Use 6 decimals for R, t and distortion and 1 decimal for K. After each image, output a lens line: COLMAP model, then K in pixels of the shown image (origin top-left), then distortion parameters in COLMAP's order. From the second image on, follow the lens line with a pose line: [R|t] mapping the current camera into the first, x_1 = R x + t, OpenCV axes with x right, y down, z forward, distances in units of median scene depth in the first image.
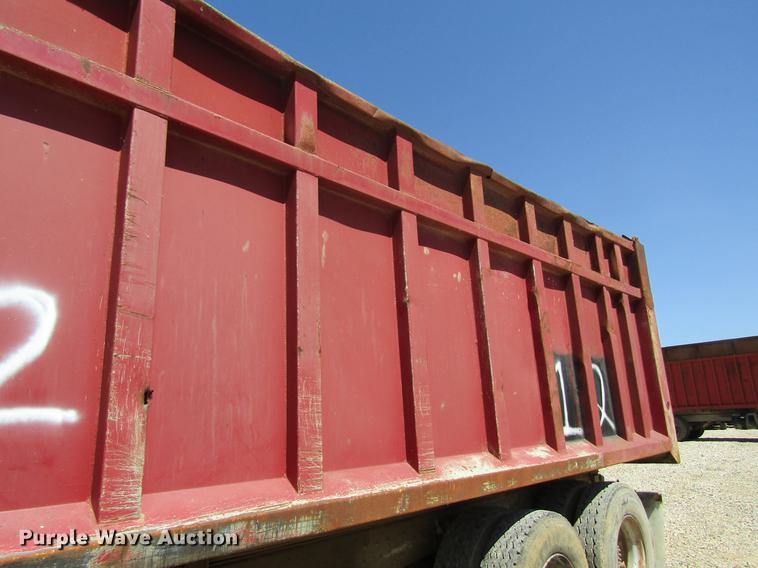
lens RADIAL K [[539.5, 0, 380.9], [0, 539.5, 281.8], [0, 0, 1]] dist [-0.009224, 0.001641]
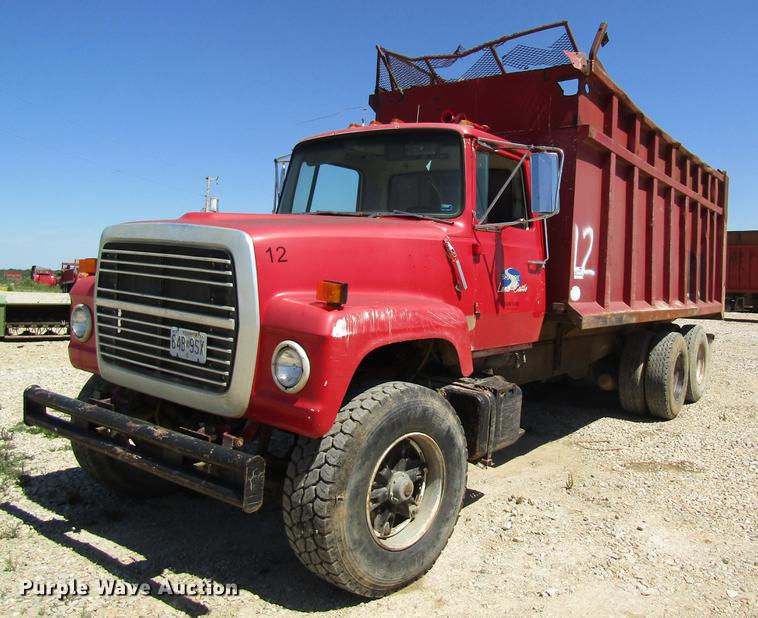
lens RADIAL K [[638.3, 0, 450.8], [0, 638.3, 296.9], [0, 0, 1]] dist [-0.007742, -0.001487]
pose [[0.980811, 0.062059, 0.184822, -0.936840], [-0.109166, 0.960255, 0.256893, -0.200851], [-0.161534, -0.272139, 0.948603, -1.025391]]
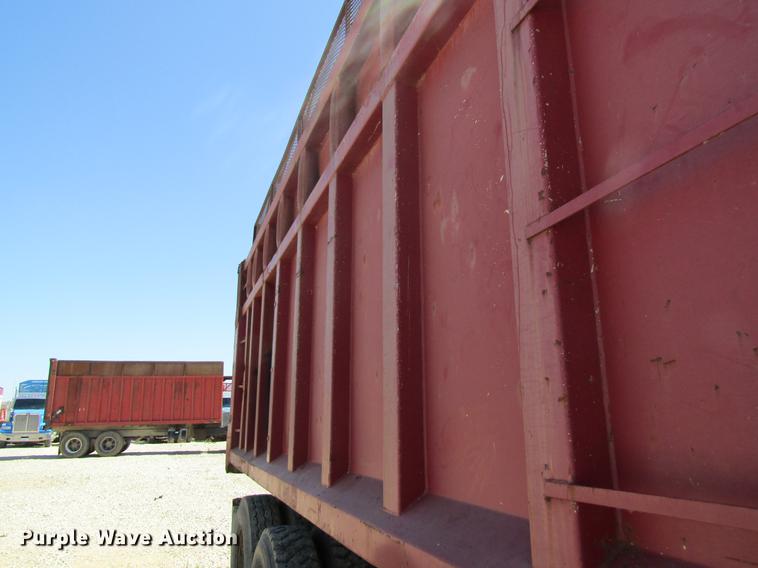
lens RADIAL K [[539.5, 0, 375.8], [0, 539.5, 281.9], [0, 0, 1]] dist [-0.009224, 0.001641]
pose [[0.446651, 0.243808, 0.860849, -1.016534], [-0.218144, 0.962795, -0.159497, 0.254229], [-0.867707, -0.116549, 0.483219, 0.885612]]
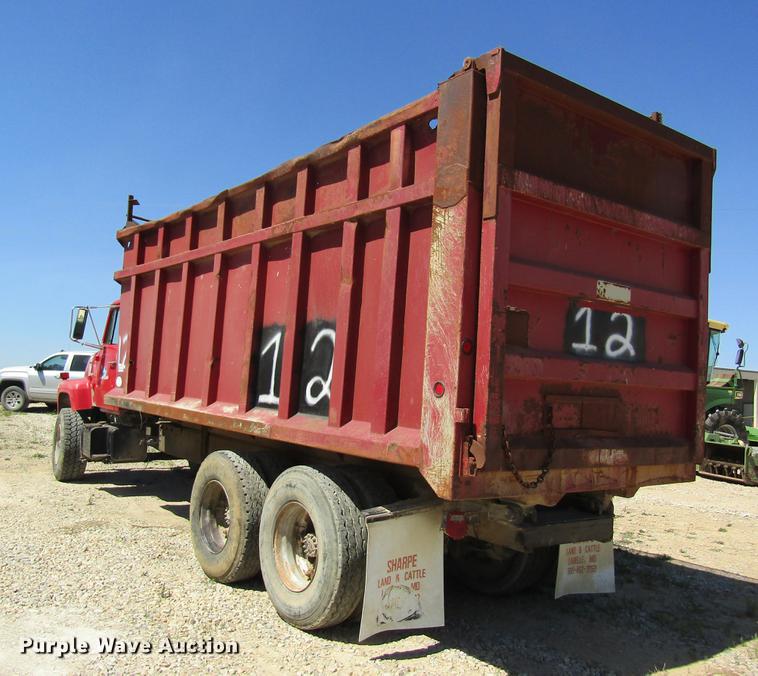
lens RADIAL K [[690.6, 0, 355.5], [0, 690.6, 338.1], [0, 0, 1]] dist [-0.004538, 0.000000]
pose [[-0.167388, -0.038486, -0.985140, 1.916904], [0.188816, 0.979489, -0.070348, 0.335011], [0.967641, -0.197786, -0.156688, 1.626393]]
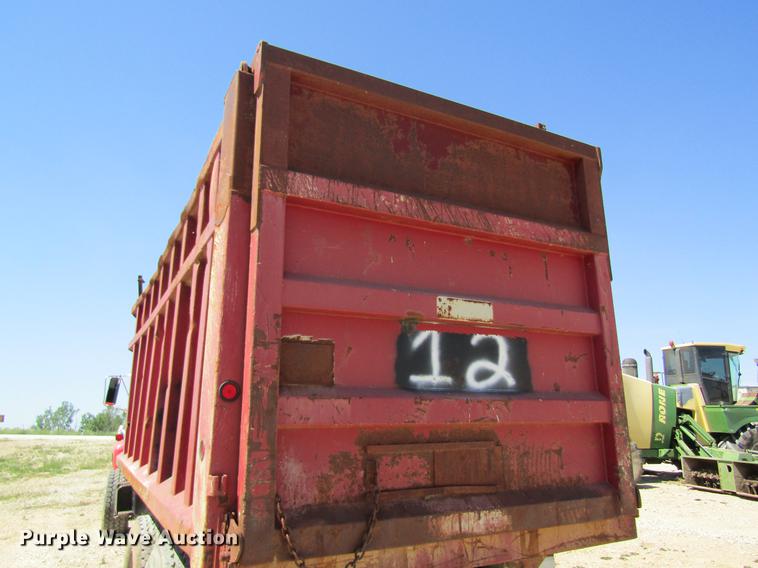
lens RADIAL K [[539.5, 0, 379.5], [0, 539.5, 284.2], [0, 0, 1]] dist [-0.009224, 0.001641]
pose [[-0.299635, -0.199358, -0.932993, 1.418033], [0.248698, 0.927793, -0.278117, 0.409792], [0.921069, -0.315367, -0.228420, 1.970788]]
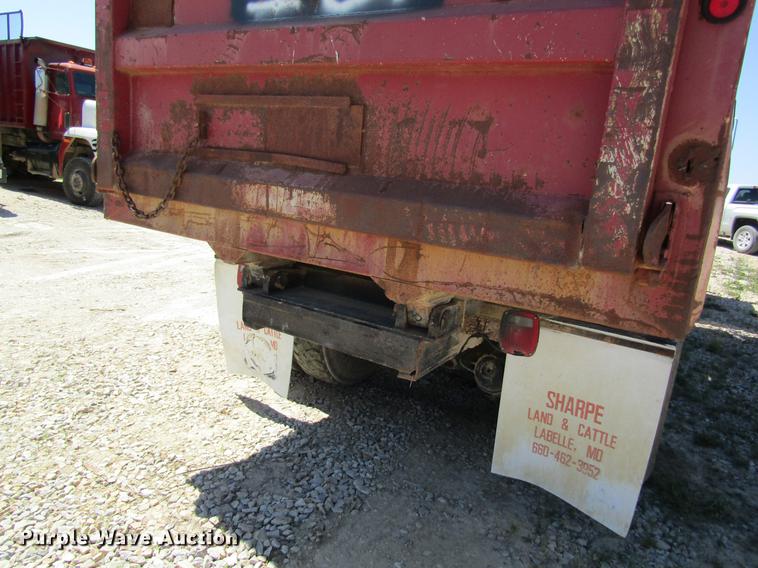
lens RADIAL K [[539.5, 0, 377.3], [0, 539.5, 283.7], [0, 0, 1]] dist [-0.009224, 0.001641]
pose [[-0.972134, -0.014962, -0.233950, 0.680311], [-0.009245, 0.999632, -0.025517, 0.631058], [0.234246, -0.022643, -0.971914, 2.361839]]
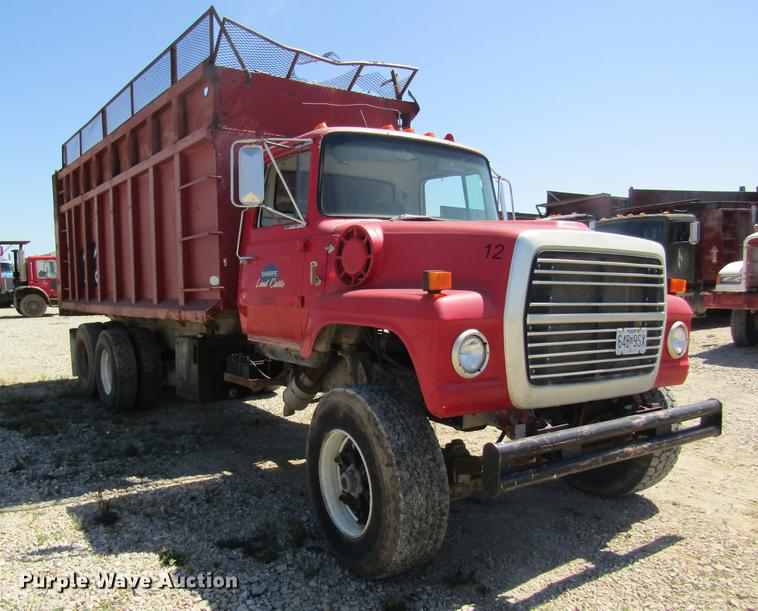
lens RADIAL K [[630.8, 0, 327.0], [0, 630.8, 333.1], [0, 0, 1]] dist [-0.002987, -0.022557]
pose [[0.218338, -0.057719, 0.974165, -2.293448], [-0.218358, 0.970049, 0.106415, 0.137107], [-0.951130, -0.235952, 0.199196, 0.192216]]
